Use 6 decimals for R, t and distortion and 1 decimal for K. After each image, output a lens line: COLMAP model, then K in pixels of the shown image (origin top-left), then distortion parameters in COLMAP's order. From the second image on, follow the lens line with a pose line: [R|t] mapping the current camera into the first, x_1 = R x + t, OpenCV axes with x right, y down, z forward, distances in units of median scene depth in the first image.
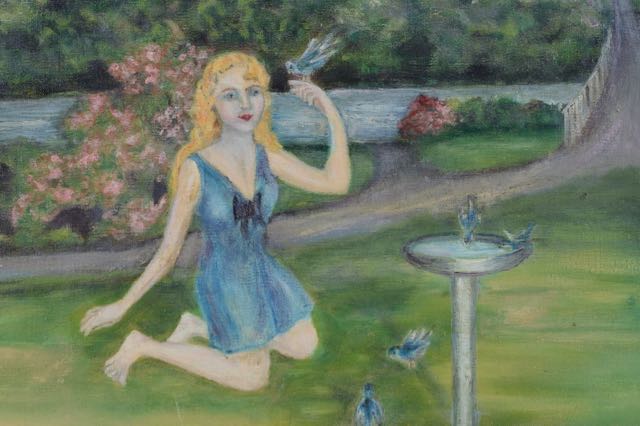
lens RADIAL K [[1808.1, 0, 320.1], [0, 1808.1, 213.0], [0, 0, 1]] dist [-0.049136, 0.000000]
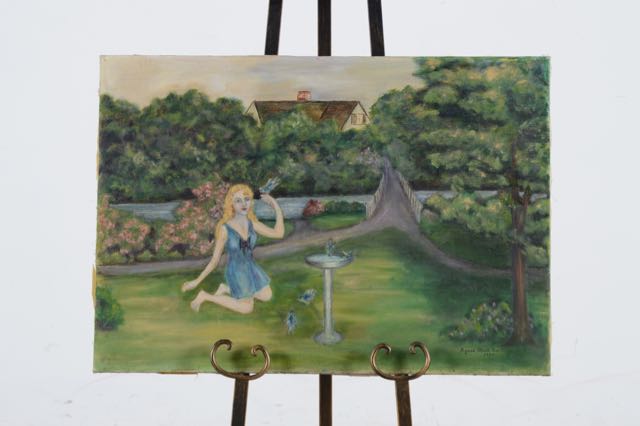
lens RADIAL K [[1808.1, 0, 320.4], [0, 1808.1, 213.6], [0, 0, 1]] dist [-0.049136, 0.000000]
pose [[0.999084, -0.004334, 0.042569, -0.042152], [0.003631, 0.999856, 0.016572, -0.089045], [-0.042635, -0.016402, 0.998956, -1.619314]]
